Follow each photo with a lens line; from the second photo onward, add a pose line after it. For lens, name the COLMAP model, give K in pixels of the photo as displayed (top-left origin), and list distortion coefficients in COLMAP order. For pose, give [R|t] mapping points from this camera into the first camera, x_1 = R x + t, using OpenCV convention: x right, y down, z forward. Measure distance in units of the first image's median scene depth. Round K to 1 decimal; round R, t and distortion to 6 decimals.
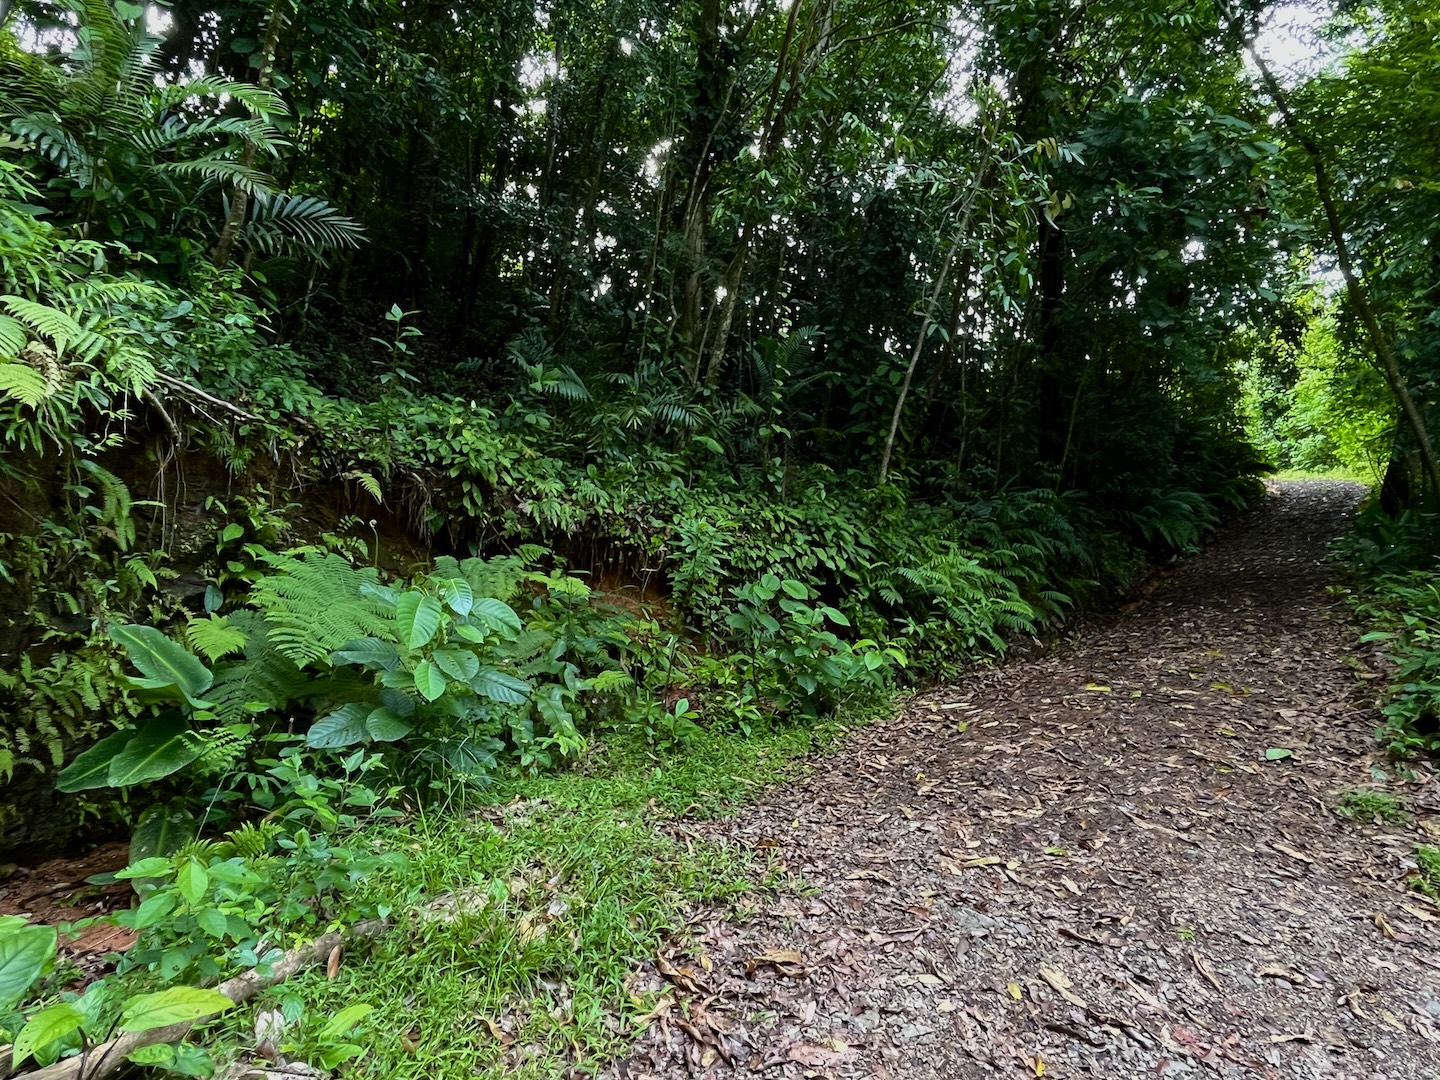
lens RADIAL K [[796.9, 0, 723.5], [0, 796.9, 543.4], [0, 0, 1]] dist [0.001410, 0.000449]
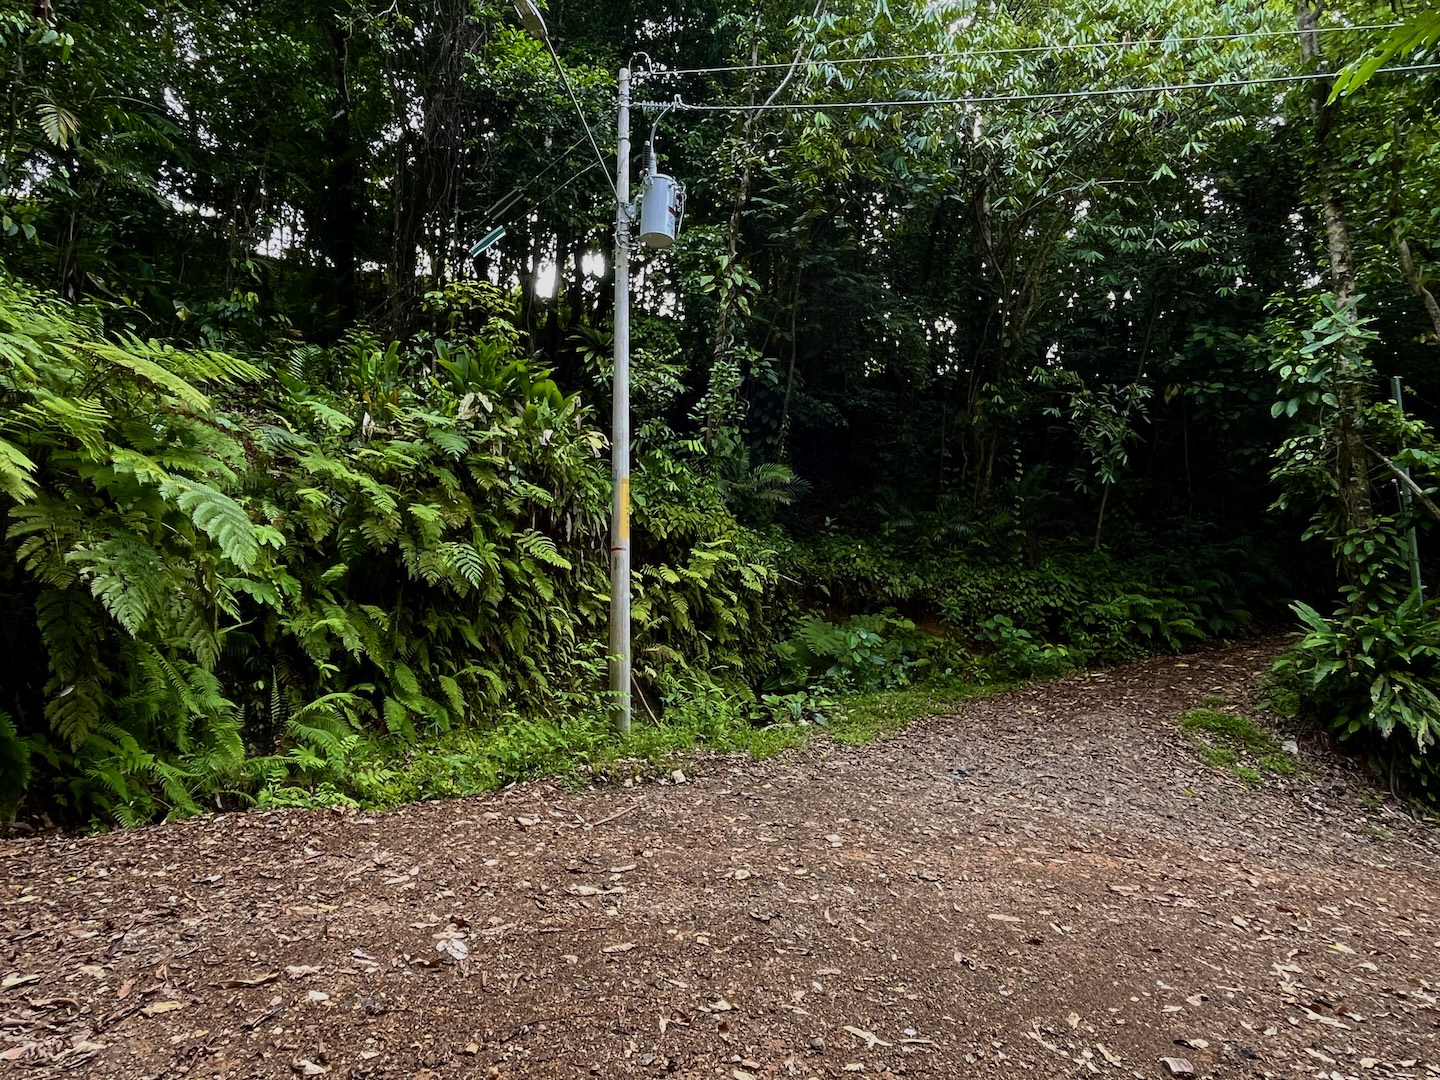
lens RADIAL K [[796.9, 0, 723.4], [0, 796.9, 540.0], [0, 0, 1]] dist [0.001410, 0.000449]
pose [[0.886431, -0.090068, -0.454014, 0.379691], [0.076450, 0.995903, -0.048305, -0.111014], [0.456504, 0.008110, 0.889684, -1.213993]]
